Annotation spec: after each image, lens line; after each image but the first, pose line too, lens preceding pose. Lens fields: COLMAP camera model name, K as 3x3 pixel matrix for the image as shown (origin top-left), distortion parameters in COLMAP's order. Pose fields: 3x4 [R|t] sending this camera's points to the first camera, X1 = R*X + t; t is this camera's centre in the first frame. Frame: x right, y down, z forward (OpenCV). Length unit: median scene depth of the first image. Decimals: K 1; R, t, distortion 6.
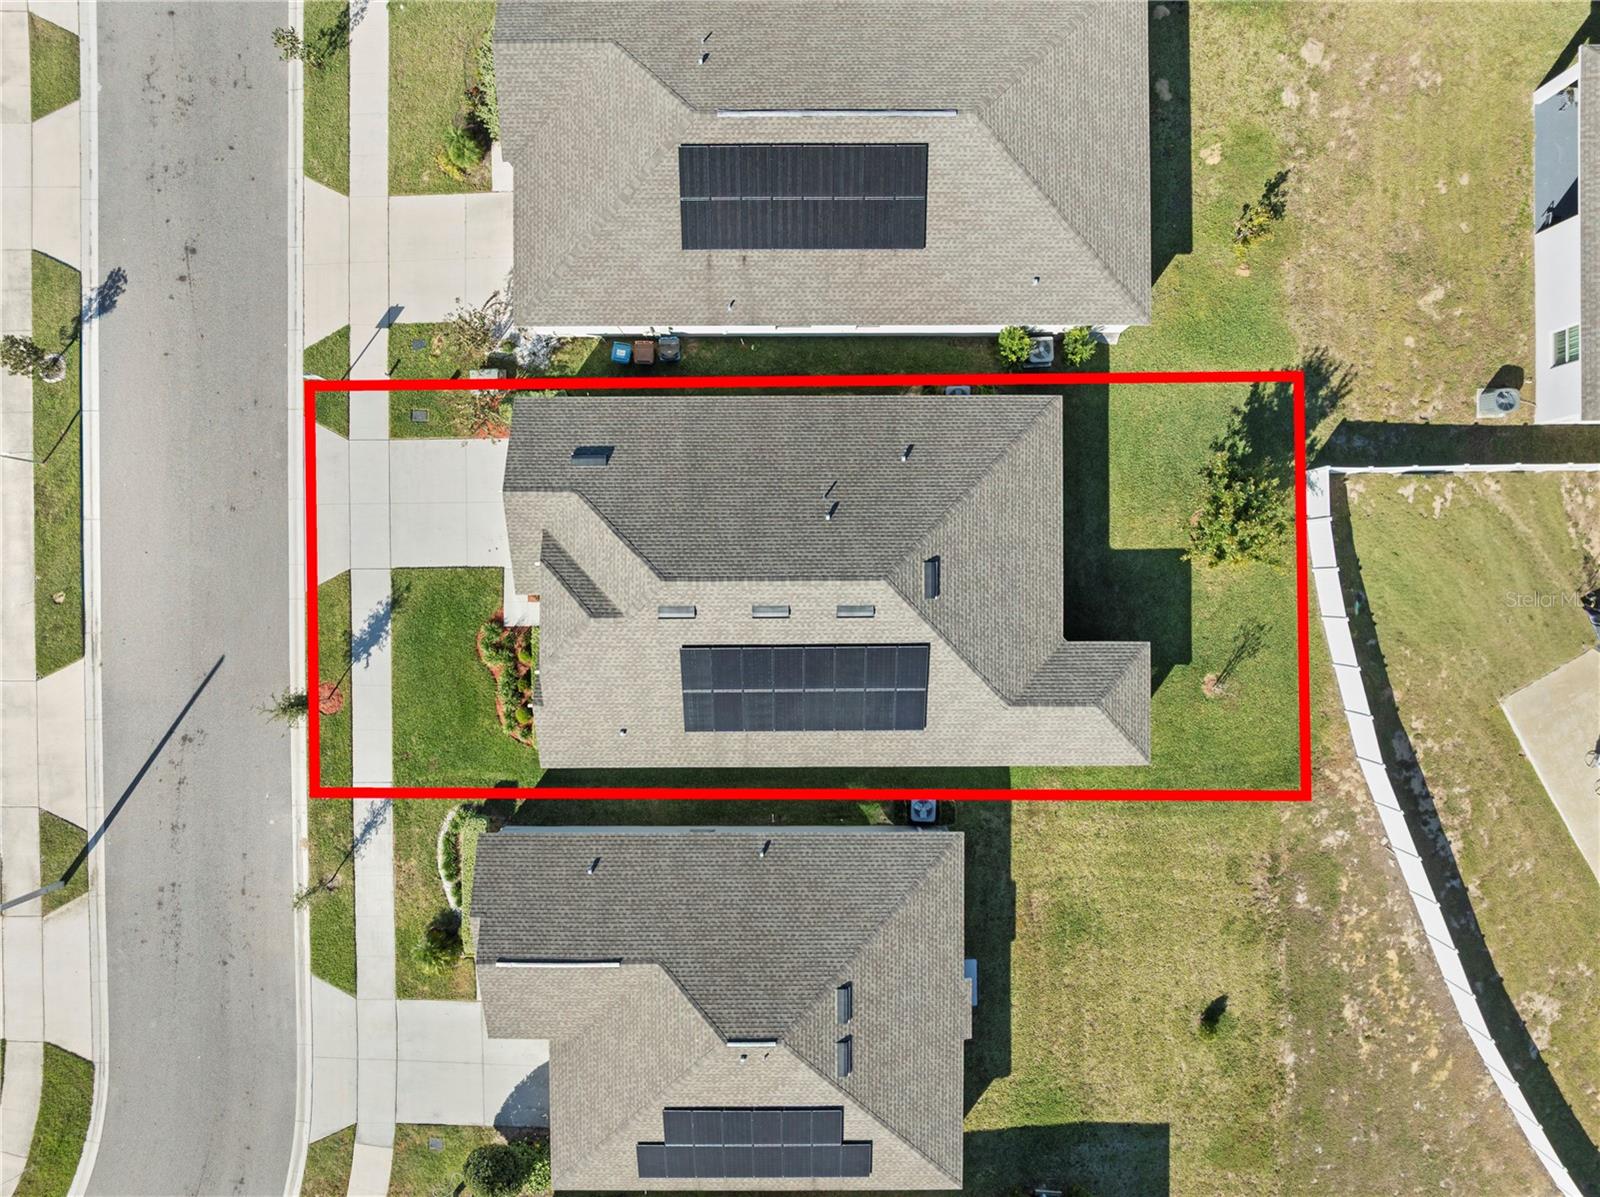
lens RADIAL K [[1126.9, 0, 800.0], [0, 1126.9, 598.5], [0, 0, 1]] dist [-0.055554, 0.030144]
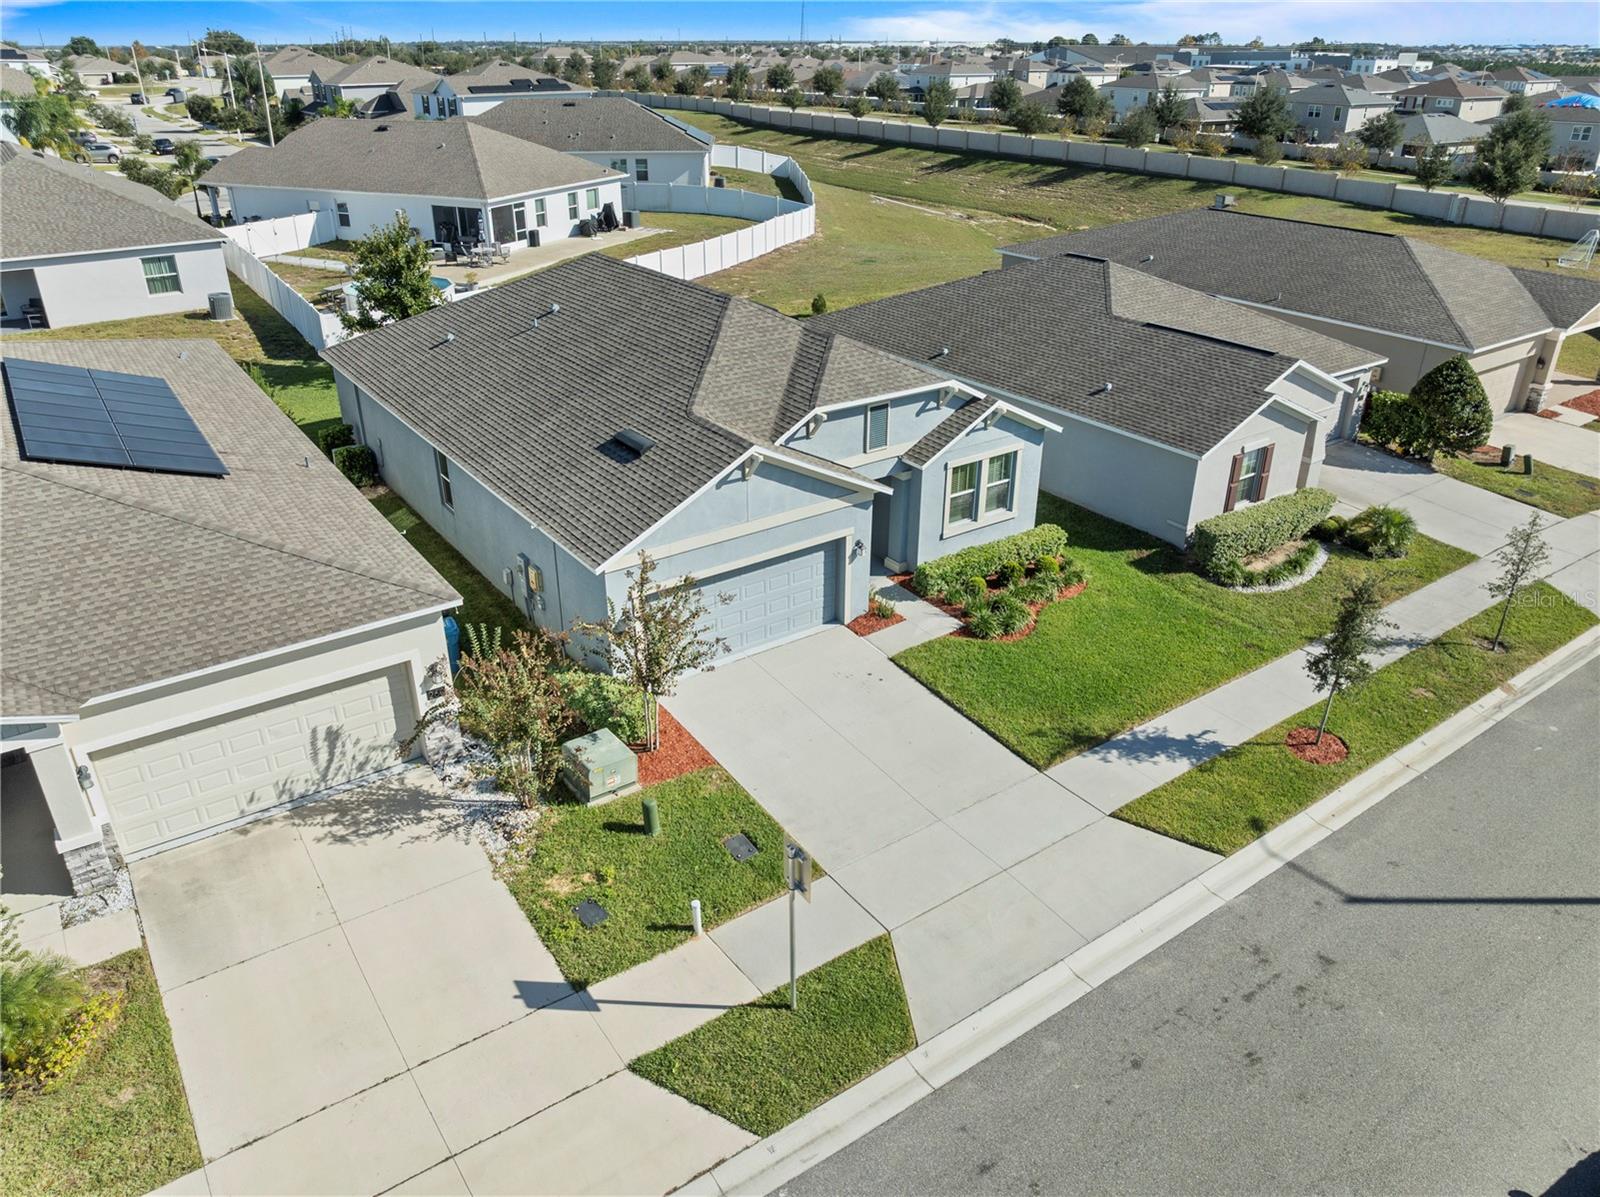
lens RADIAL K [[1126.9, 0, 800.0], [0, 1126.9, 598.5], [0, 0, 1]] dist [-0.055554, 0.030144]
pose [[-0.575722, -0.369088, 0.729601, -0.631591], [0.817586, -0.270594, 0.508264, -0.337061], [0.009832, 0.889130, 0.457548, 0.713047]]
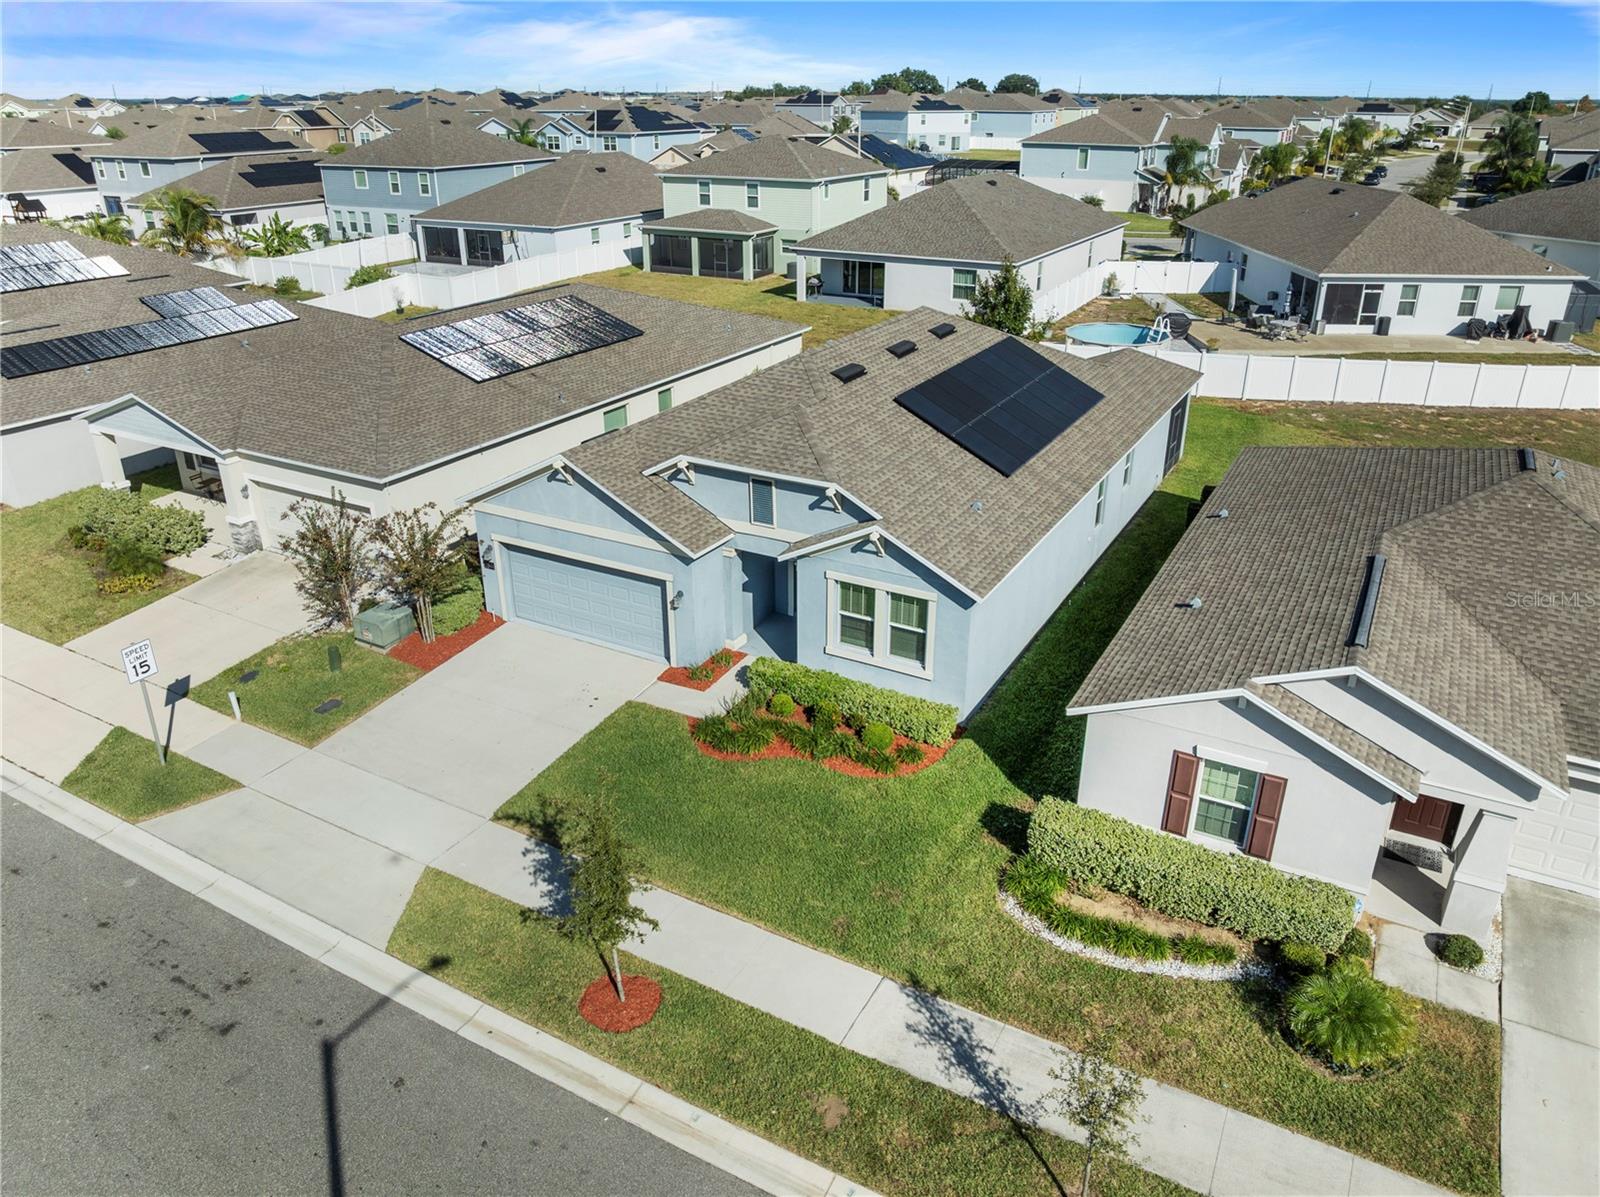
lens RADIAL K [[1123.1, 0, 800.0], [0, 1123.1, 598.5], [0, 0, 1]] dist [-0.033776, -0.005302]
pose [[0.491290, -0.361853, 0.792273, -0.653575], [0.870908, 0.191143, -0.452752, 0.296273], [0.012392, 0.912429, 0.409047, 0.713975]]
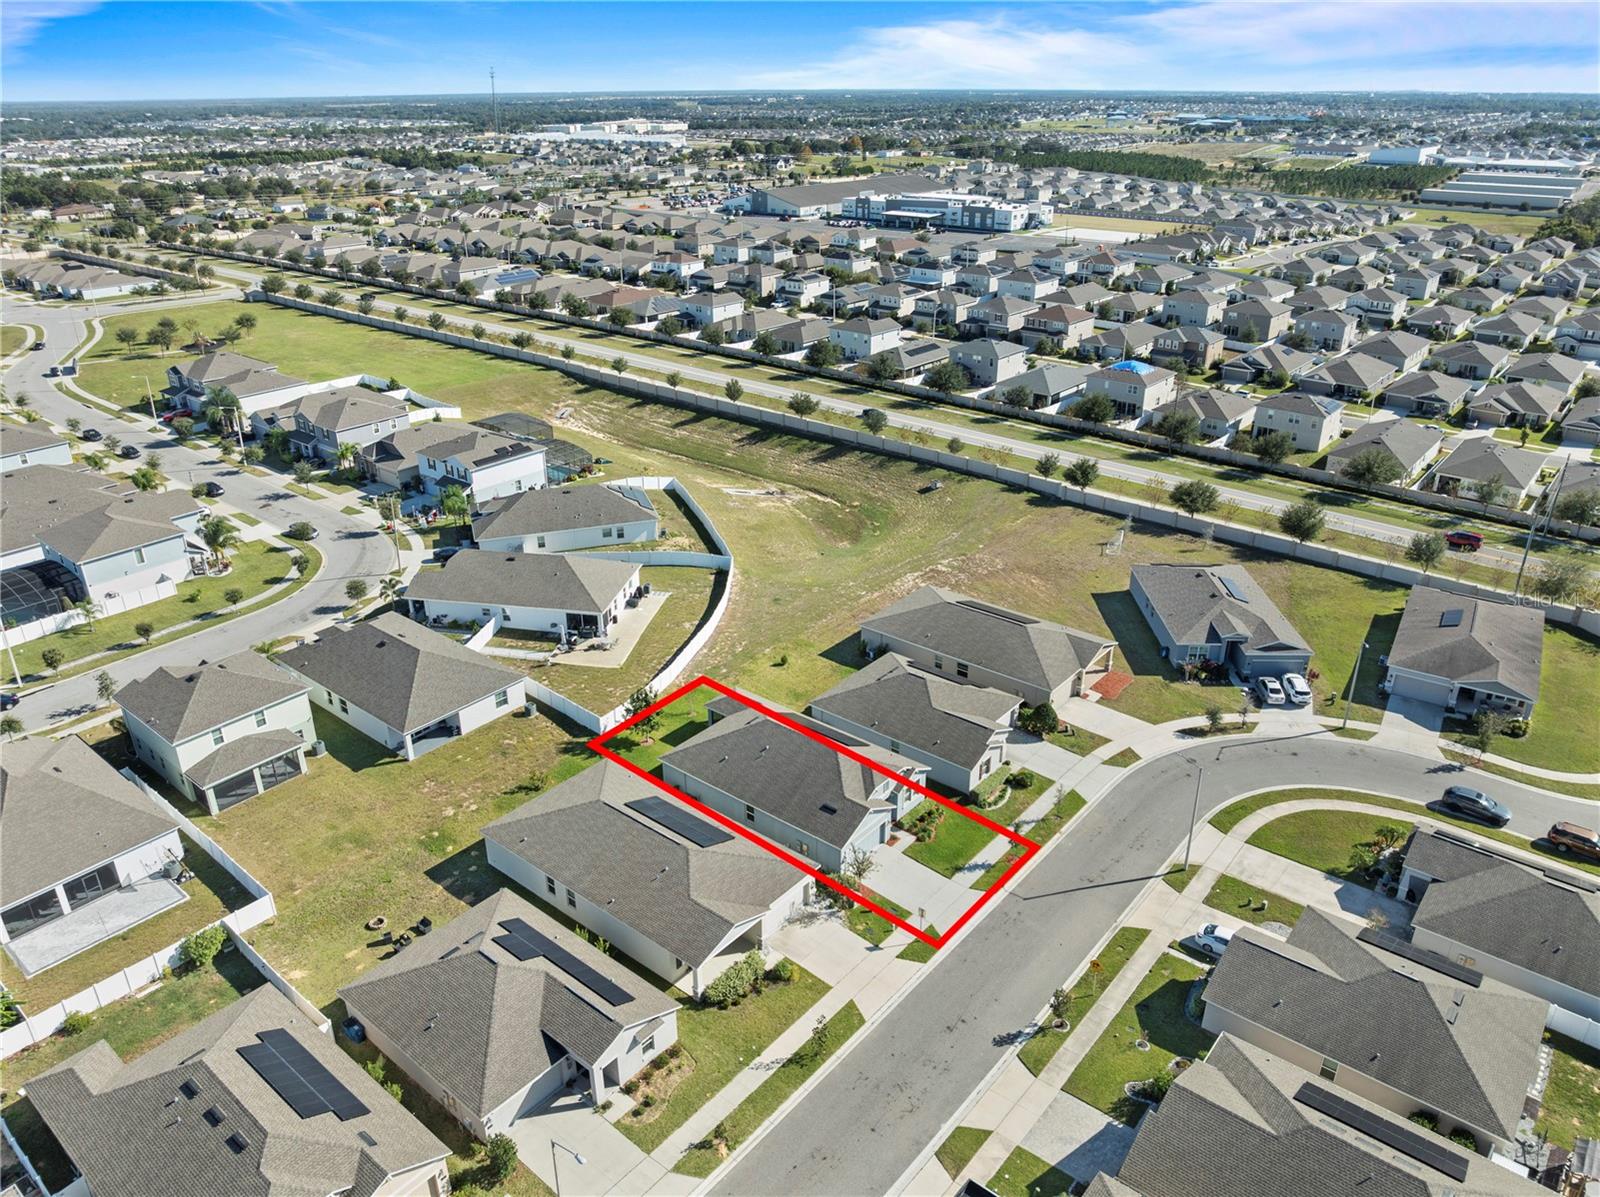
lens RADIAL K [[1123.1, 0, 800.0], [0, 1123.1, 598.5], [0, 0, 1]] dist [-0.033776, -0.005302]
pose [[-0.770495, -0.263966, 0.580224, -1.167470], [0.637302, -0.338359, 0.692358, -1.378738], [0.013565, 0.903236, 0.428930, -0.280717]]
